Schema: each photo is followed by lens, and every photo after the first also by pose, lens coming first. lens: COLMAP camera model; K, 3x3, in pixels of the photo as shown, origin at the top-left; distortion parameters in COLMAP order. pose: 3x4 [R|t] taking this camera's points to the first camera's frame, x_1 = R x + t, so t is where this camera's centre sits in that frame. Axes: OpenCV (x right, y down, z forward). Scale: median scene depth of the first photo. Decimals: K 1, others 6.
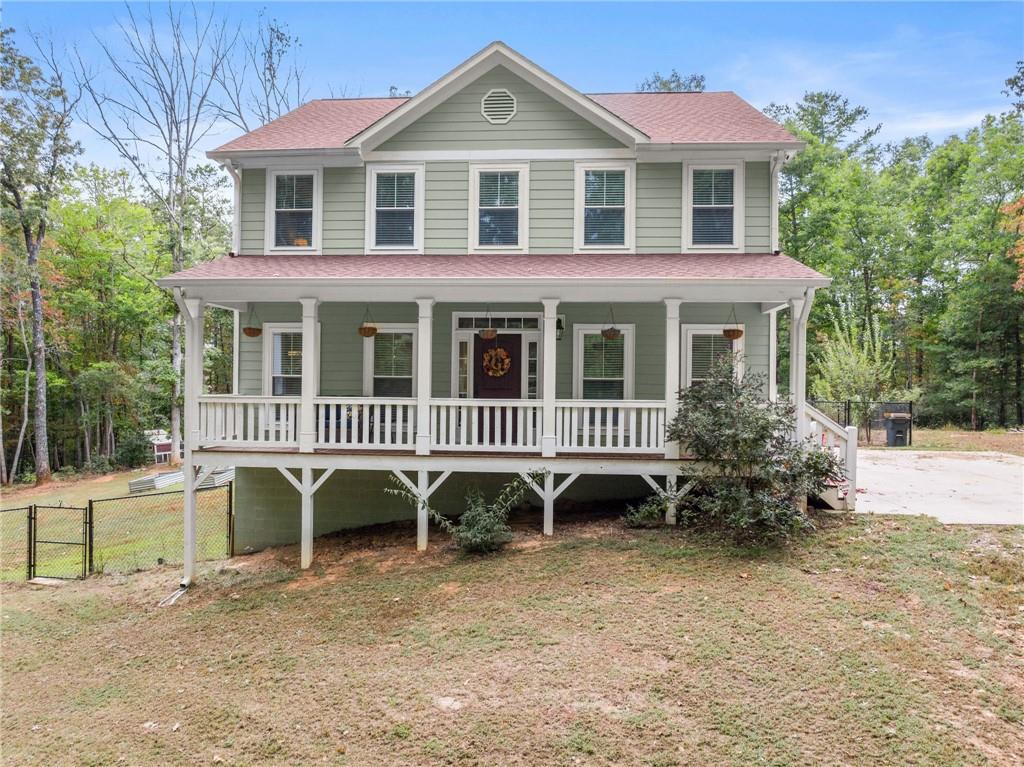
lens RADIAL K [[692.3, 0, 512.0], [0, 692.3, 383.5], [0, 0, 1]] dist [-0.037351, 0.000530]
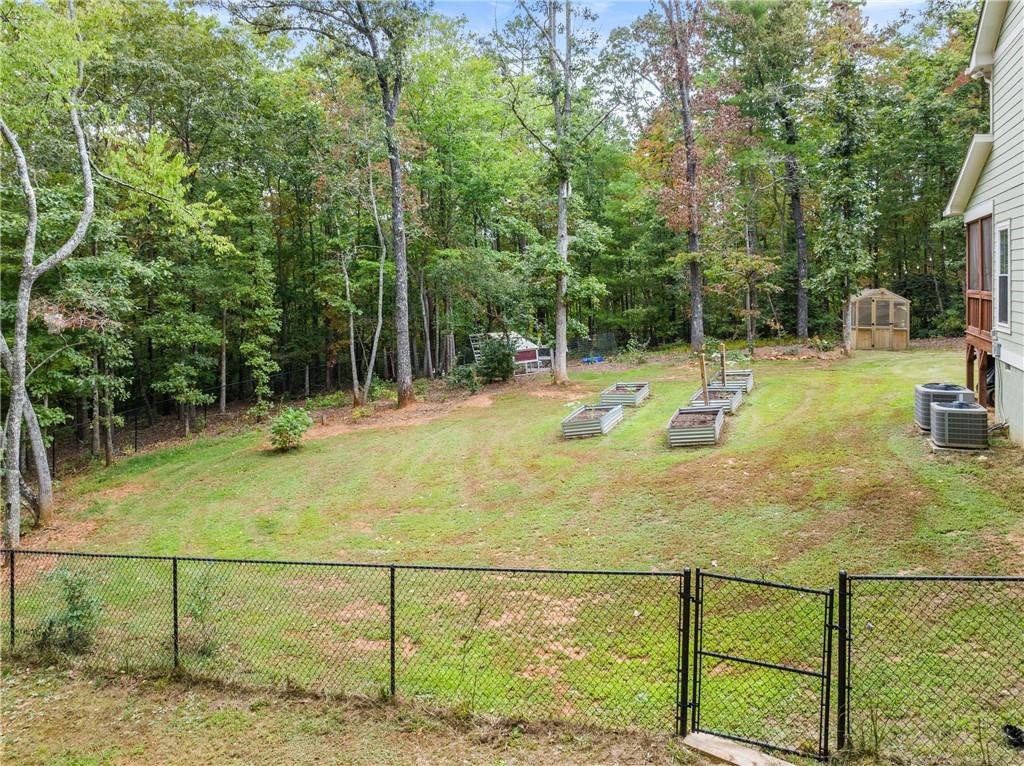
lens RADIAL K [[742.8, 0, 512.0], [0, 742.8, 265.3], [0, 0, 1]] dist [-0.043678, 0.004283]
pose [[0.947915, -0.003274, -0.318508, -0.706231], [0.000548, 0.999962, -0.008651, -0.014374], [0.318524, 0.008026, 0.947881, 0.541771]]
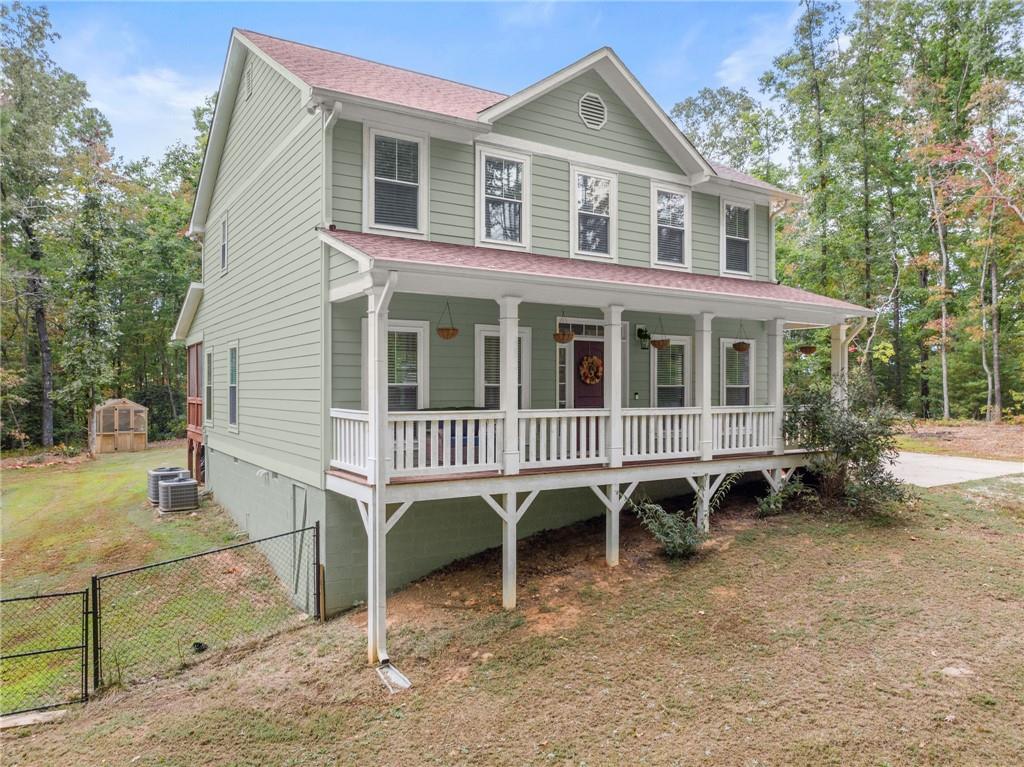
lens RADIAL K [[715.2, 0, 484.5], [0, 715.2, 386.3], [0, 0, 1]] dist [-0.031037, 0.004780]
pose [[0.819717, -0.005253, 0.572745, -0.739286], [0.002996, 0.999984, 0.004884, -0.012921], [-0.572761, -0.002288, 0.819719, 0.251296]]
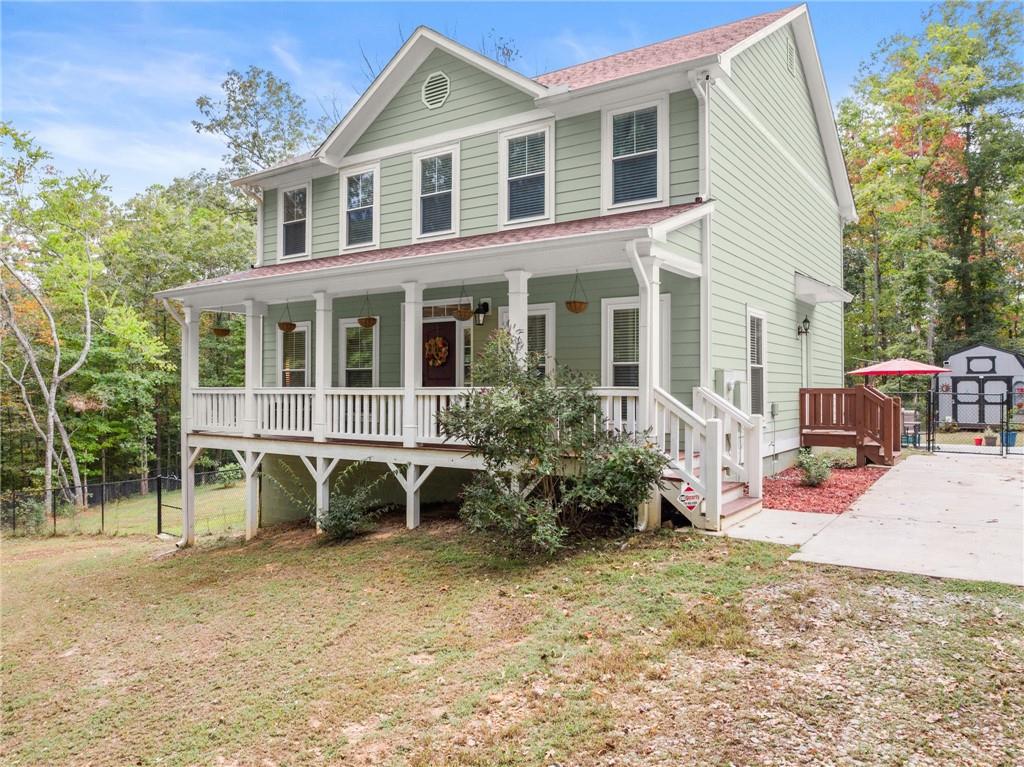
lens RADIAL K [[748.8, 0, 492.8], [0, 748.8, 371.6], [0, 0, 1]] dist [-0.043793, 0.000187]
pose [[0.854041, -0.023276, -0.519685, 0.599216], [0.023994, 0.999698, -0.005343, 0.006417], [0.519652, -0.007906, 0.854341, 0.132639]]
